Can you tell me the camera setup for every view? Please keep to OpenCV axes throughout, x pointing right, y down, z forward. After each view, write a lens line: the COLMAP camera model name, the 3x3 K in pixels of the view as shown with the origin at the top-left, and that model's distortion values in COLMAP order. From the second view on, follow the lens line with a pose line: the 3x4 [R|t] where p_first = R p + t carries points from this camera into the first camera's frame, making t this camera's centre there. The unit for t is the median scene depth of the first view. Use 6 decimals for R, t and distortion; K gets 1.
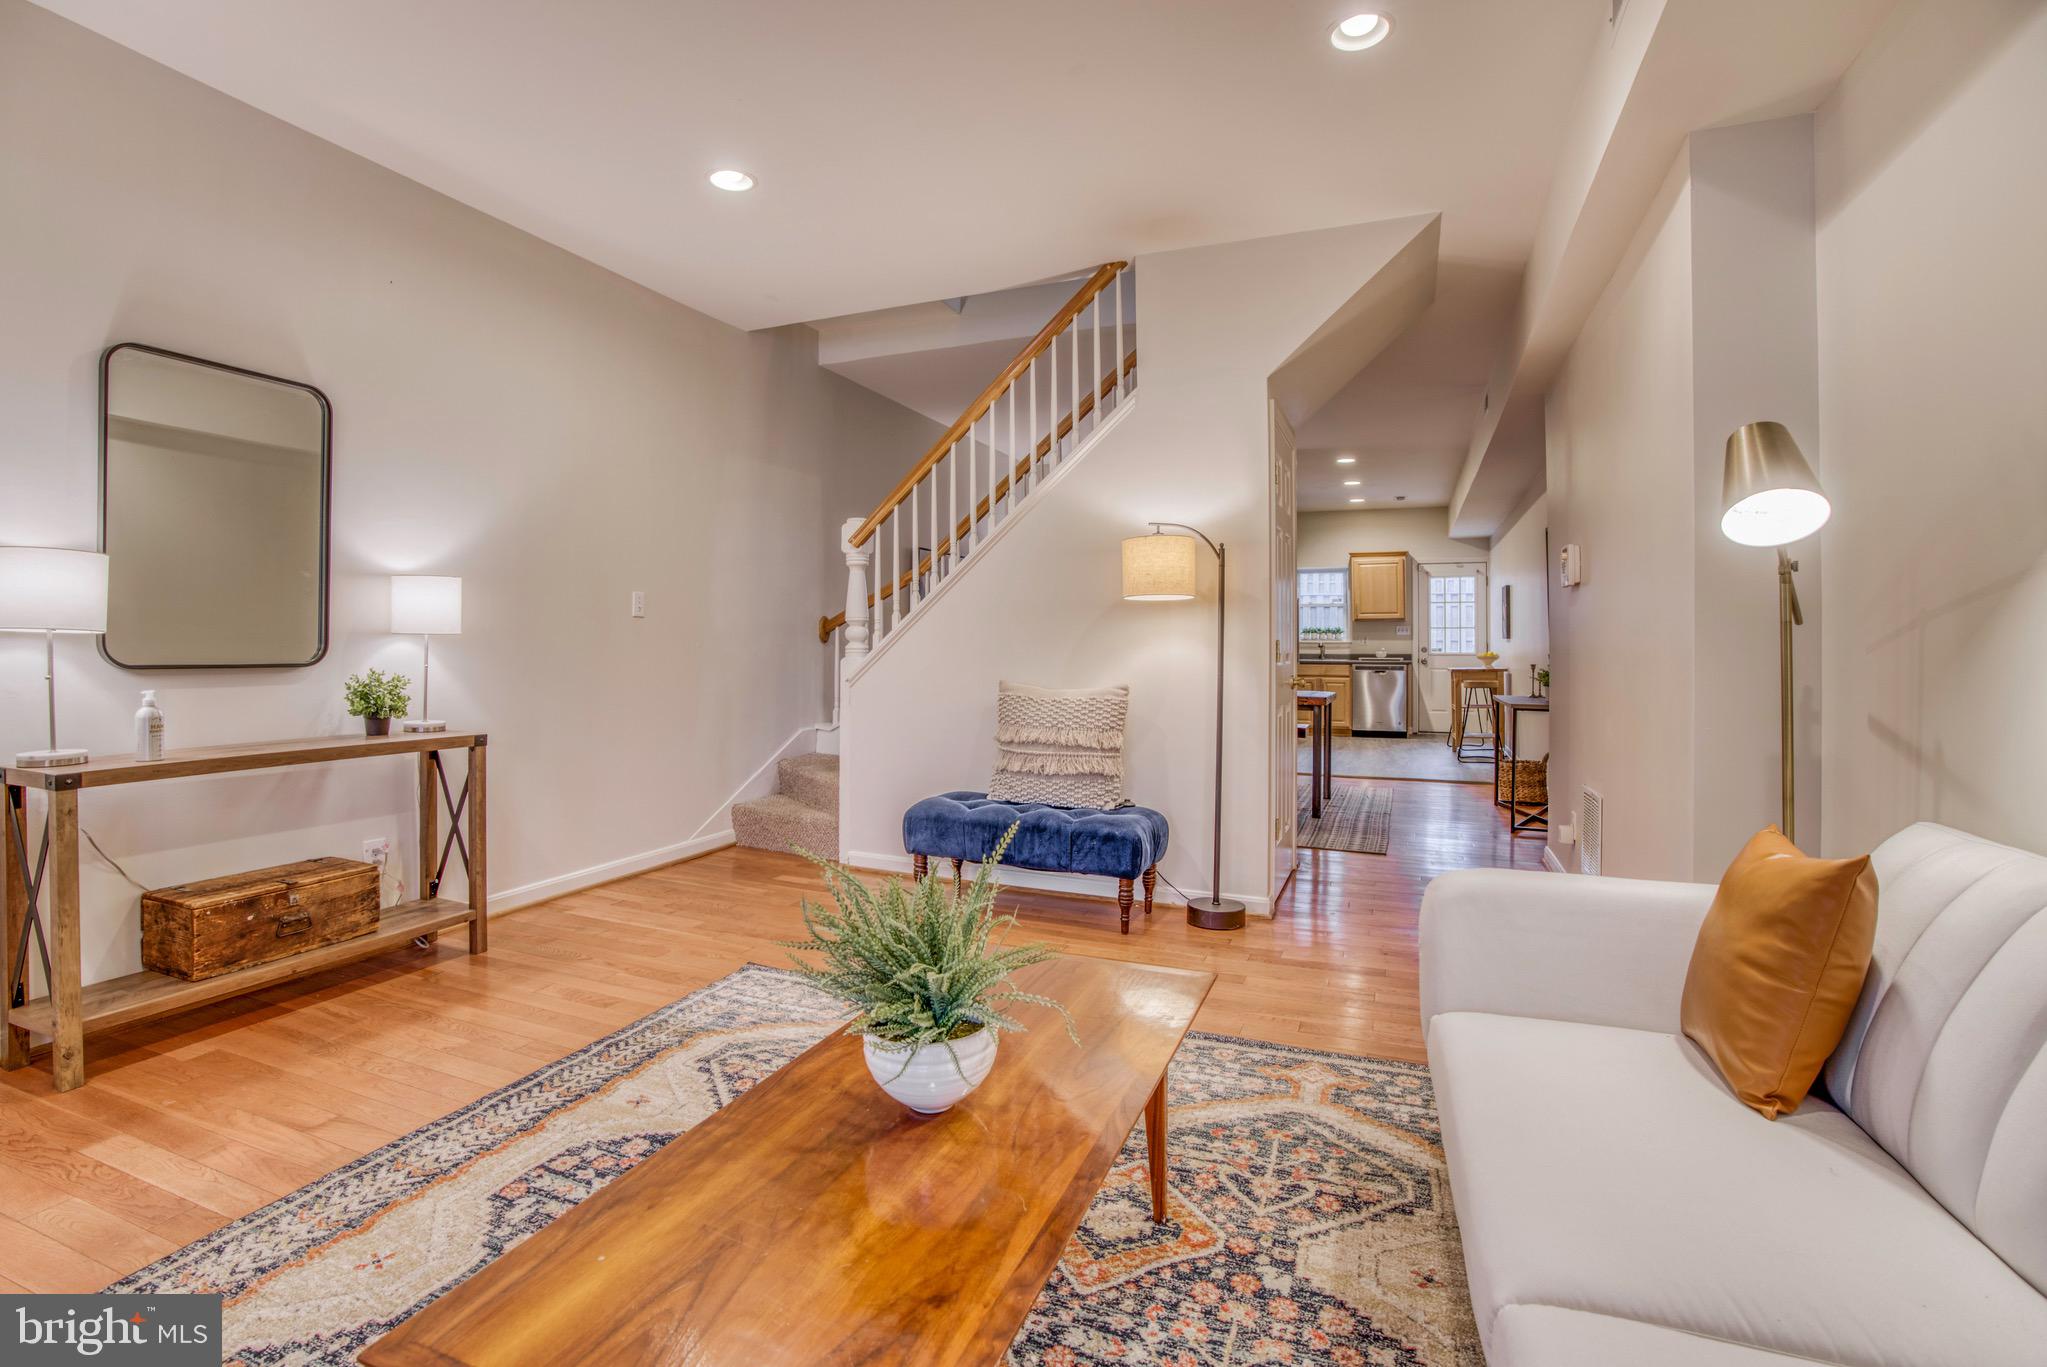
lens RADIAL K [[958.2, 0, 1004.6], [0, 958.2, 639.3], [0, 0, 1]] dist [-0.072190, 0.027708]
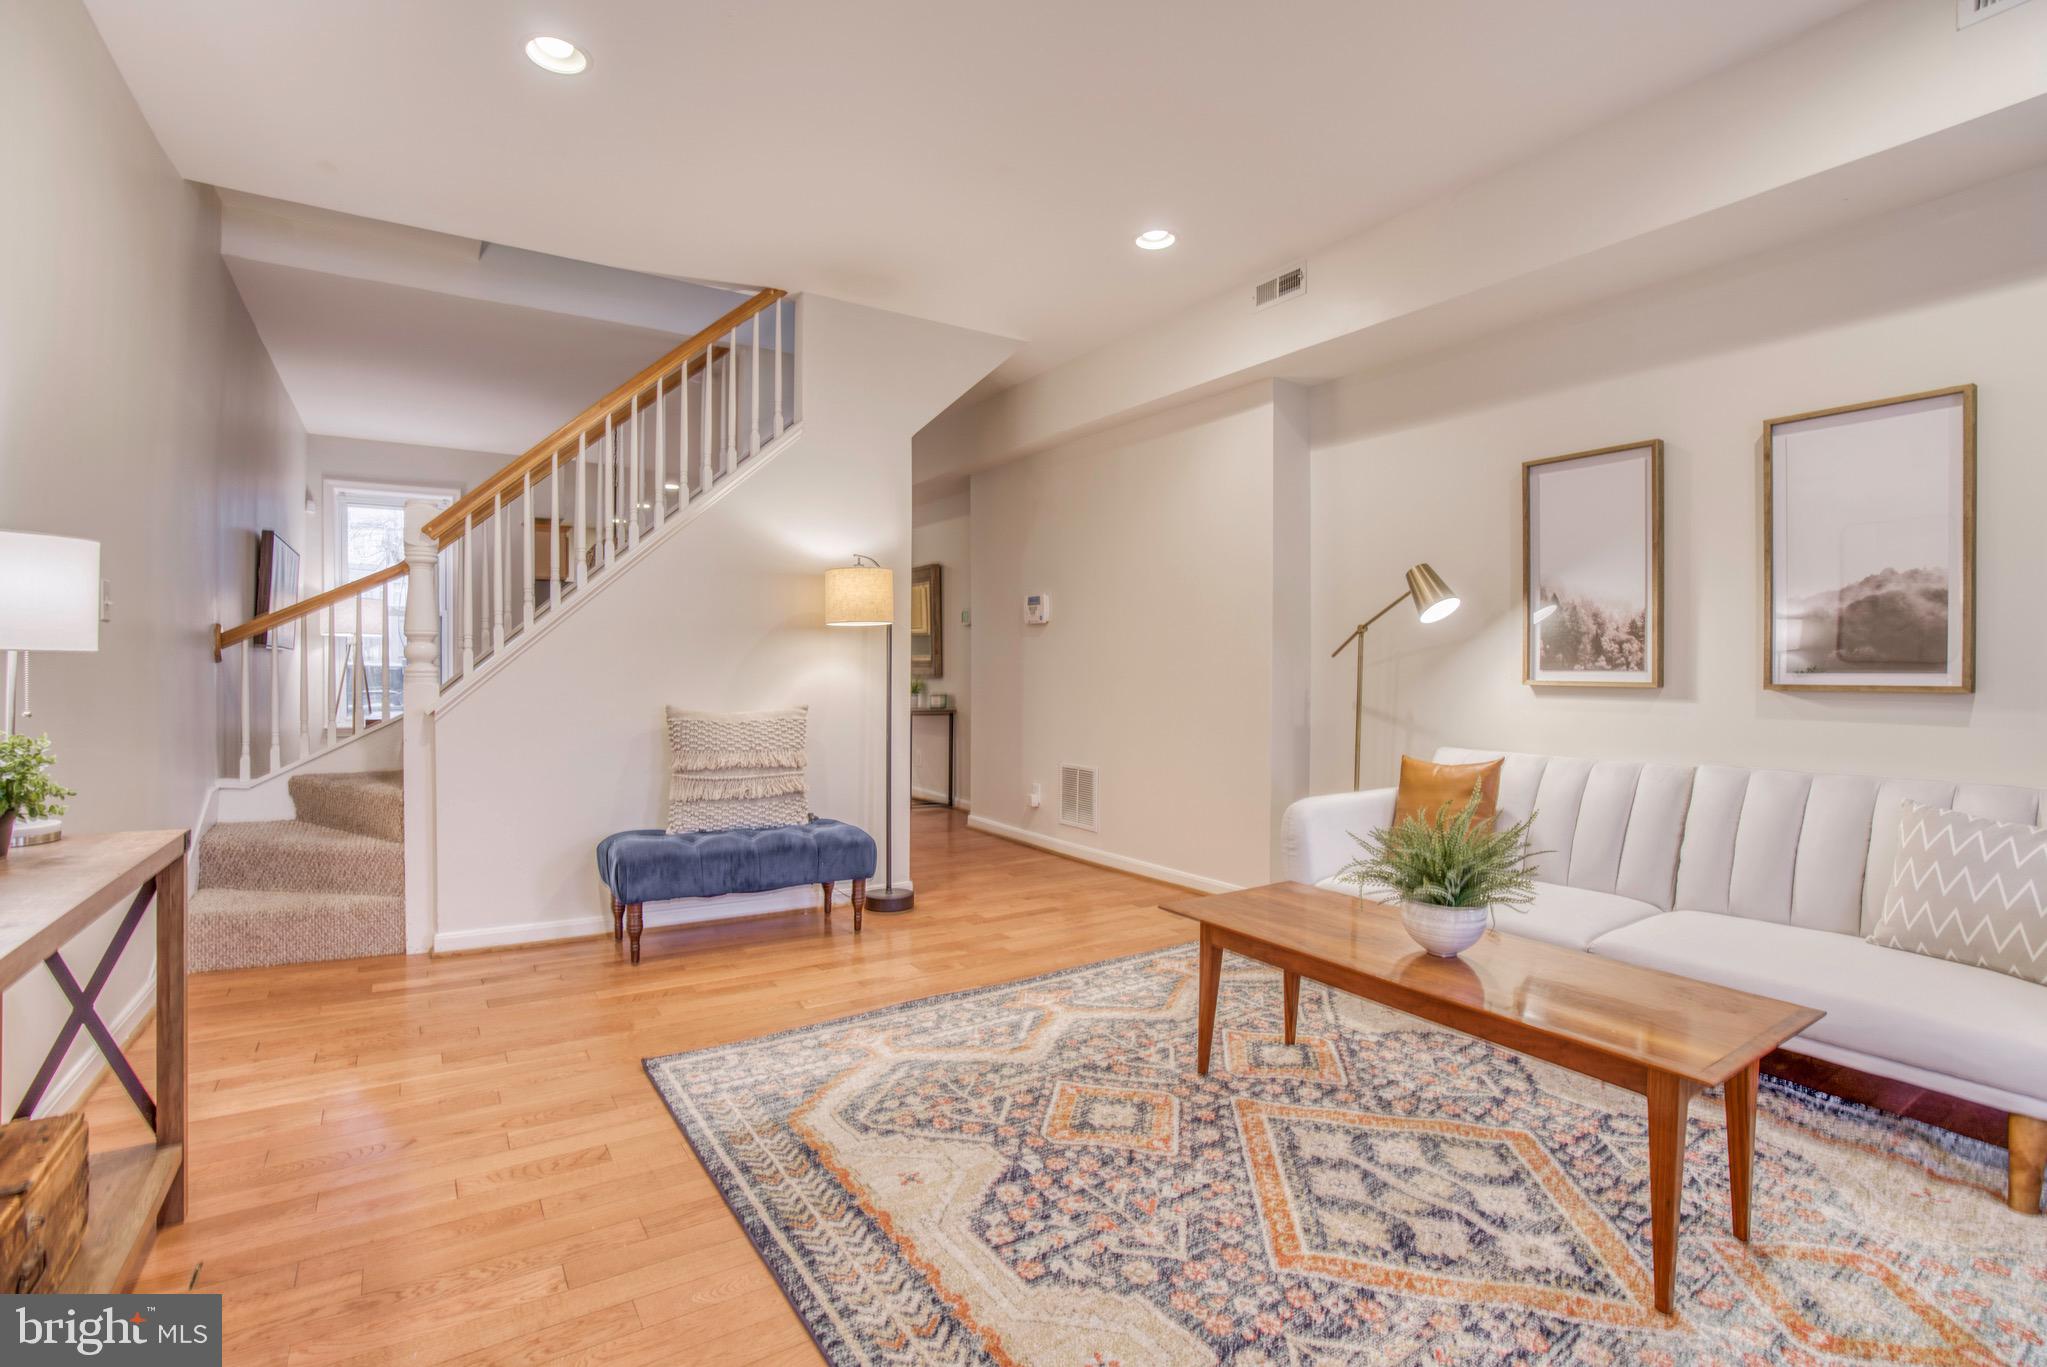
lens RADIAL K [[944.4, 0, 1009.6], [0, 944.4, 672.1], [0, 0, 1]] dist [-0.069838, 0.024908]
pose [[0.558785, -0.006538, 0.829287, -0.840048], [-0.008025, 0.999879, 0.013290, -0.004476], [-0.829274, -0.014082, 0.558665, 0.334902]]
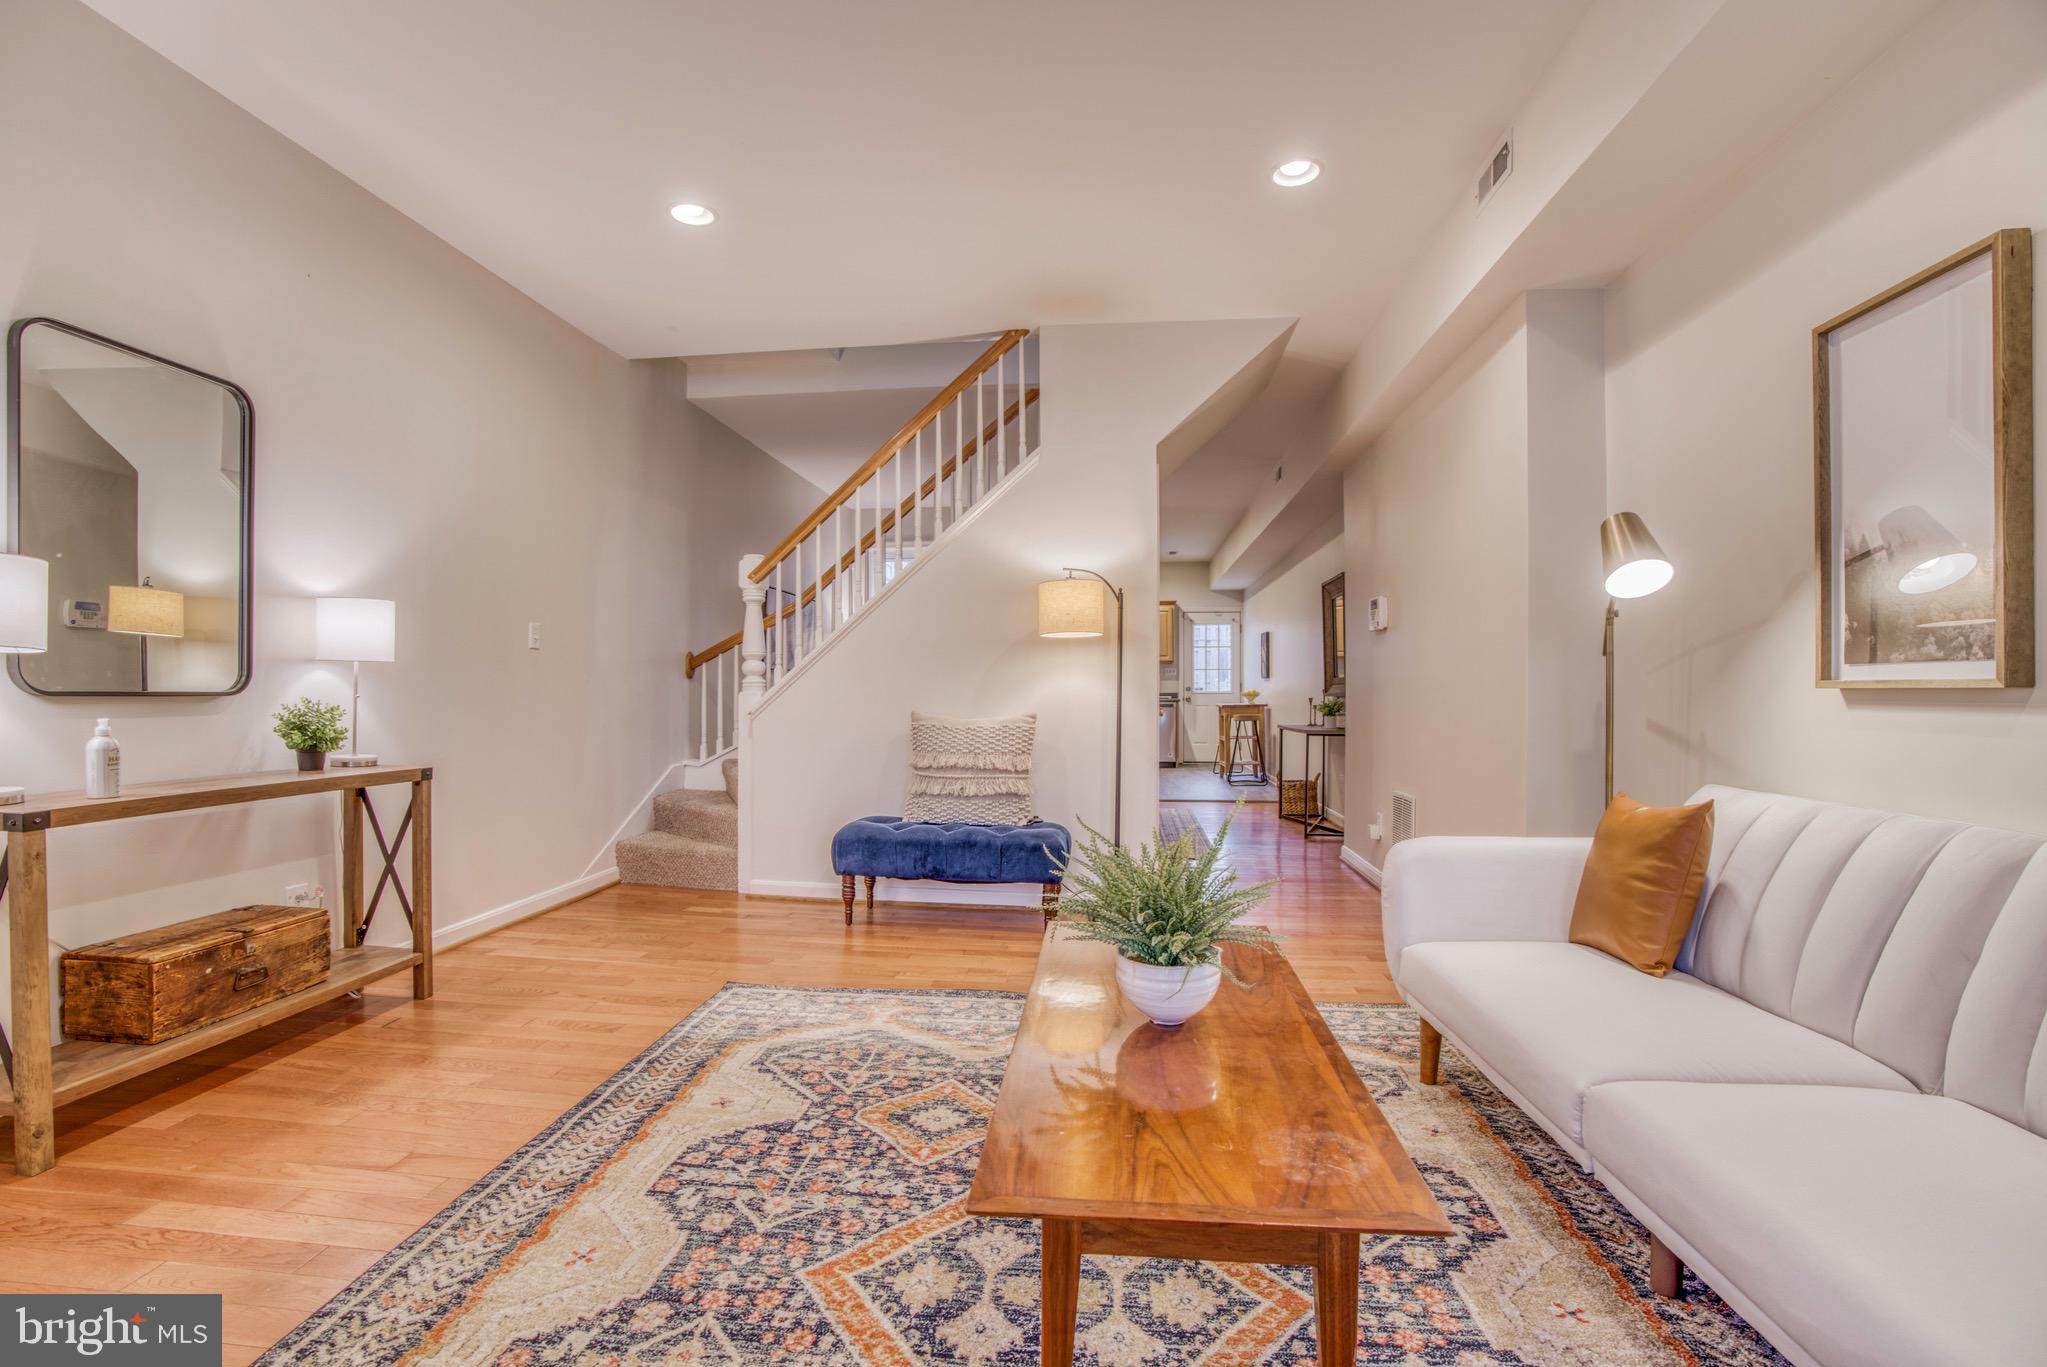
lens RADIAL K [[948.2, 0, 1008.5], [0, 948.2, 687.4], [0, 0, 1]] dist [-0.072676, 0.028023]
pose [[0.960238, -0.000809, 0.279182, -0.292346], [-0.000200, 0.999994, 0.003586, 0.019216], [-0.279183, -0.003500, 0.960231, -0.070552]]
